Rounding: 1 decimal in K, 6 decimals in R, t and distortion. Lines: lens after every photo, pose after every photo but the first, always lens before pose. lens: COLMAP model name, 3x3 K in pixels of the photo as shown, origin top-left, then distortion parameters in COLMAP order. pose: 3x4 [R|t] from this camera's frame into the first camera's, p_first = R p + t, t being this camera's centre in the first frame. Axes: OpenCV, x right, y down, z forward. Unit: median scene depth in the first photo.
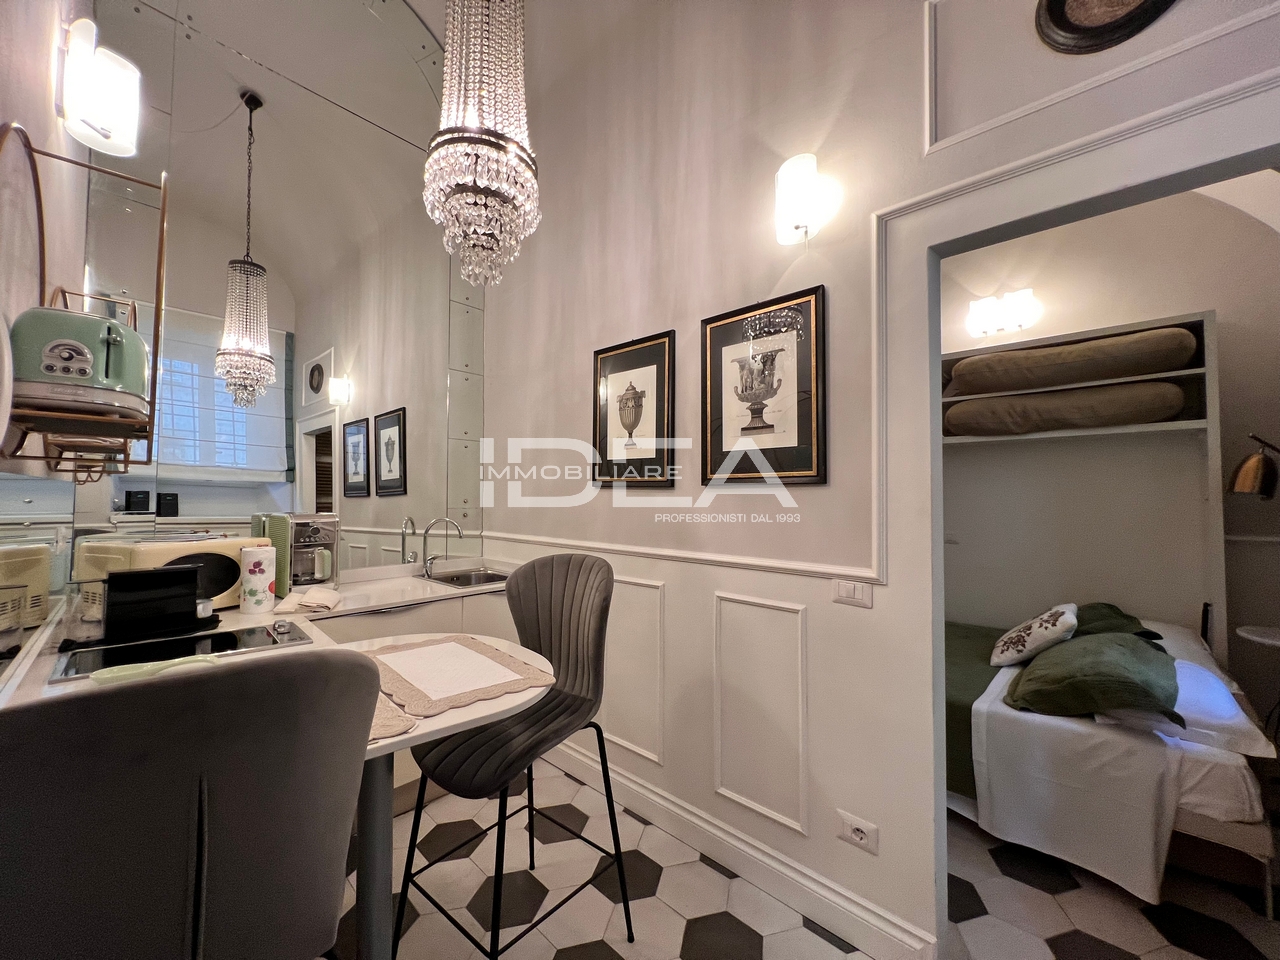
lens RADIAL K [[512.1, 0, 631.2], [0, 512.1, 481.0], [0, 0, 1]] dist [-0.004903, 0.000901]
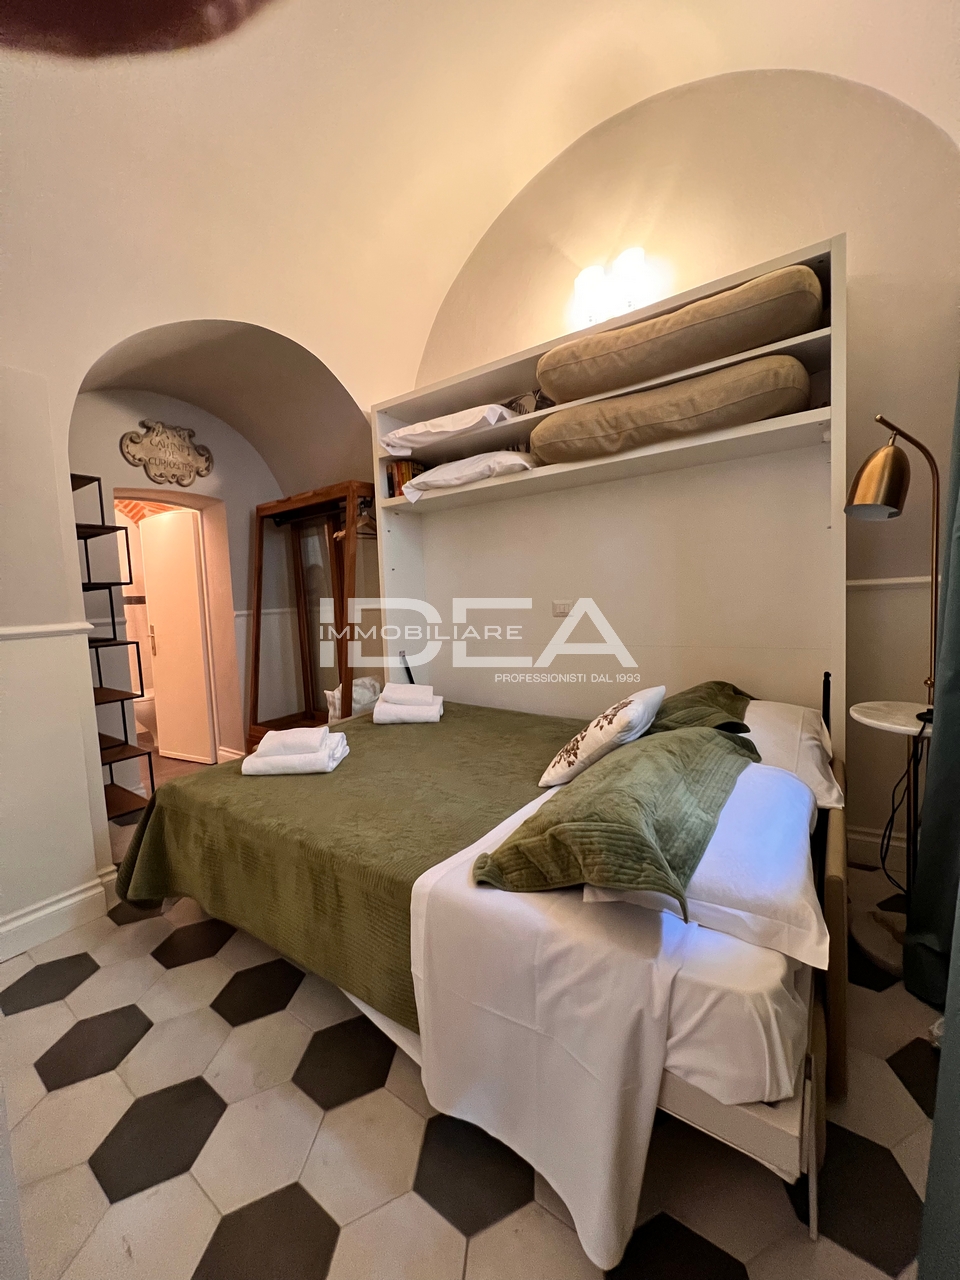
lens RADIAL K [[512.1, 0, 478.0], [0, 512.1, 634.6], [0, 0, 1]] dist [-0.004903, 0.000901]
pose [[0.988888, -0.064046, 0.134157, 0.762790], [0.050030, 0.993175, 0.105360, 0.119314], [-0.139989, -0.097477, 0.985343, 0.502655]]
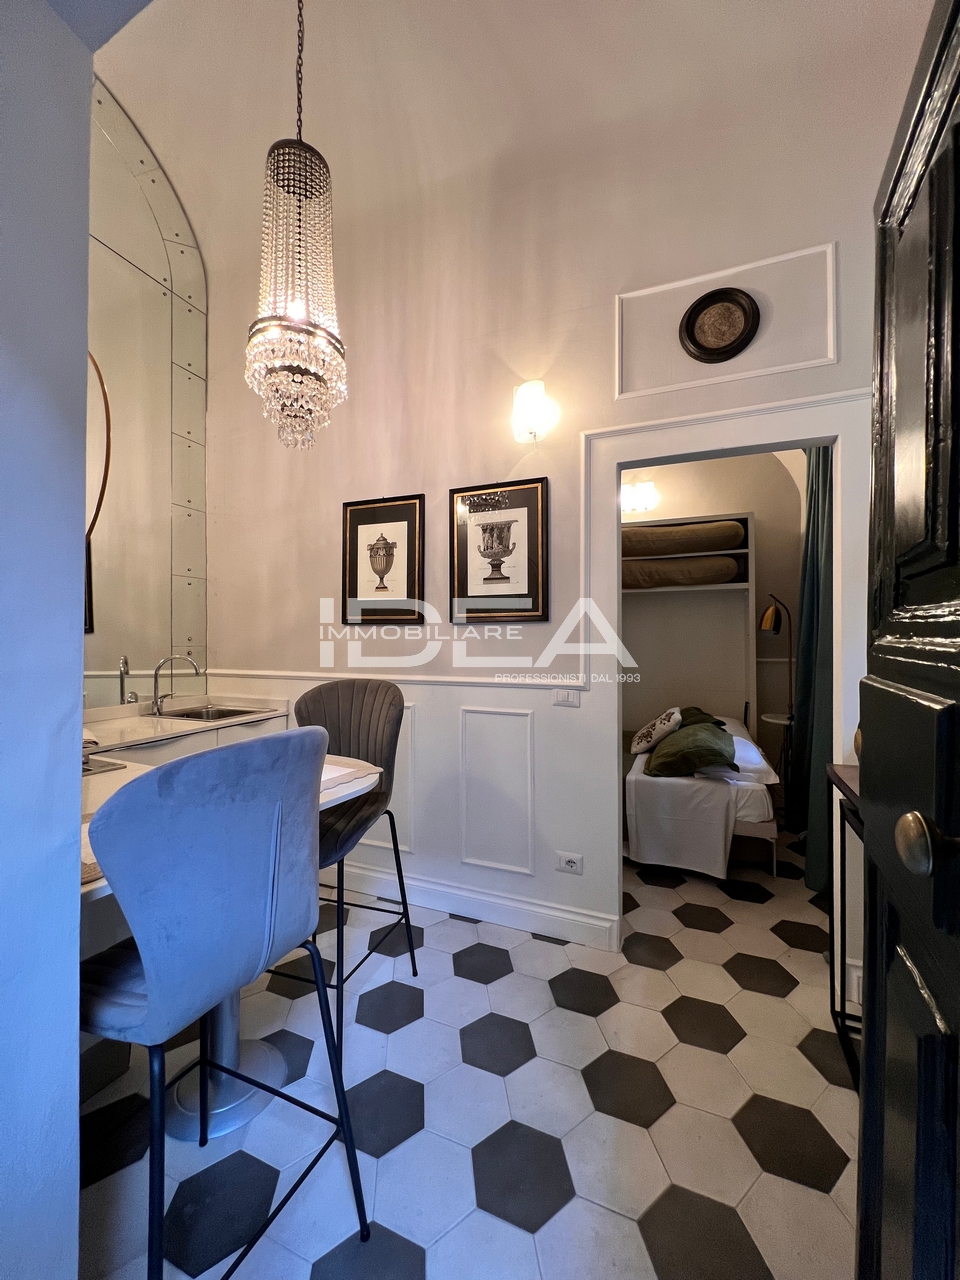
lens RADIAL K [[512.1, 0, 477.9], [0, 512.1, 632.8], [0, 0, 1]] dist [-0.004903, 0.000901]
pose [[0.931788, -0.000871, 0.363001, -0.269694], [-0.005665, 0.999840, 0.016941, 0.012524], [-0.362958, -0.017842, 0.931635, -0.202520]]
